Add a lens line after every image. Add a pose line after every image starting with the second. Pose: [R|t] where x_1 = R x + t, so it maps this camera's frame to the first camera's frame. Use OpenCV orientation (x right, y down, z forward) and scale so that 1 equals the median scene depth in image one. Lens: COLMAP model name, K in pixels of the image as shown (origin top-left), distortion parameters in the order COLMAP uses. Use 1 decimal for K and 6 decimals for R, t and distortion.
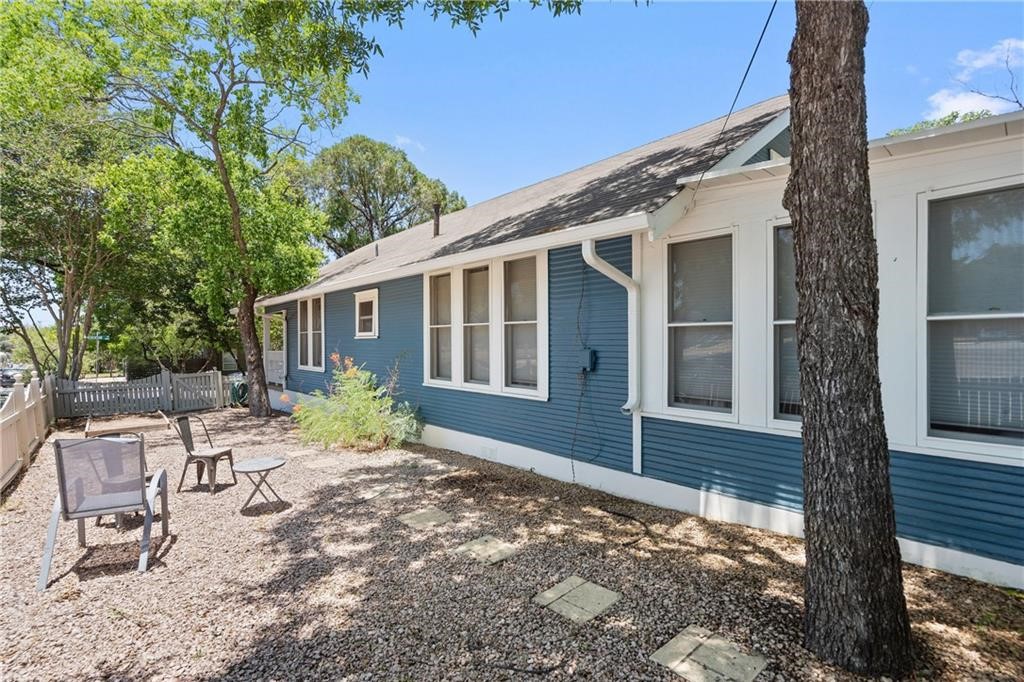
lens RADIAL K [[464.1, 0, 502.6], [0, 464.1, 341.6], [0, 0, 1]] dist [-0.011257, 0.000001]
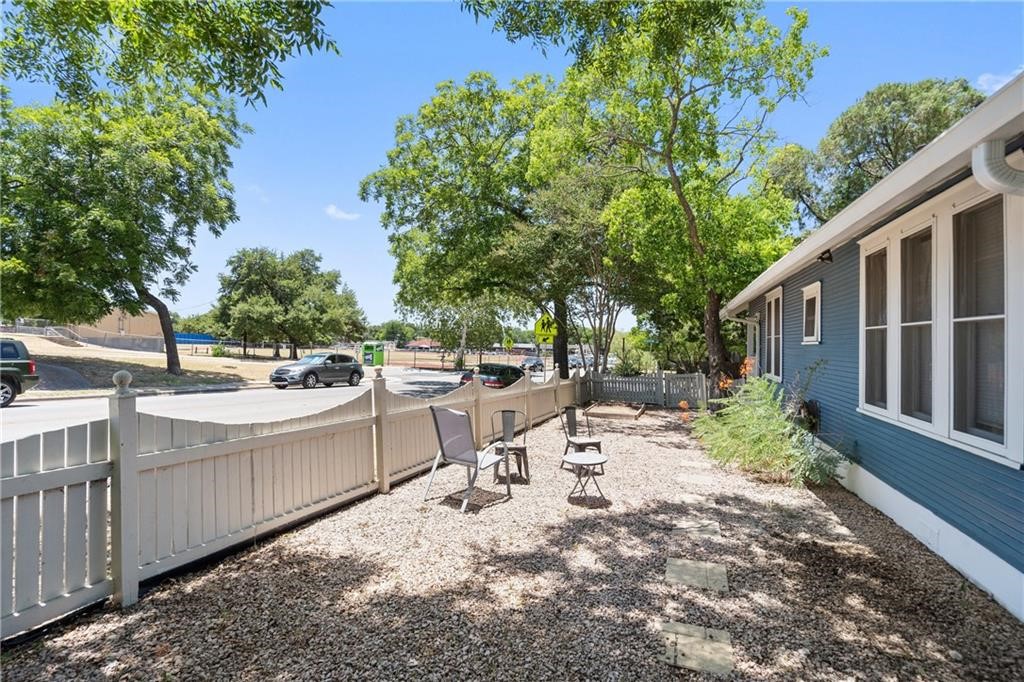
lens RADIAL K [[474.9, 0, 507.3], [0, 474.9, 334.5], [0, 0, 1]] dist [0.001913, 0.000428]
pose [[0.483625, -0.001814, -0.875273, 0.331907], [-0.020158, 0.999710, -0.013210, -0.005594], [0.875043, 0.024032, 0.483448, 0.275437]]
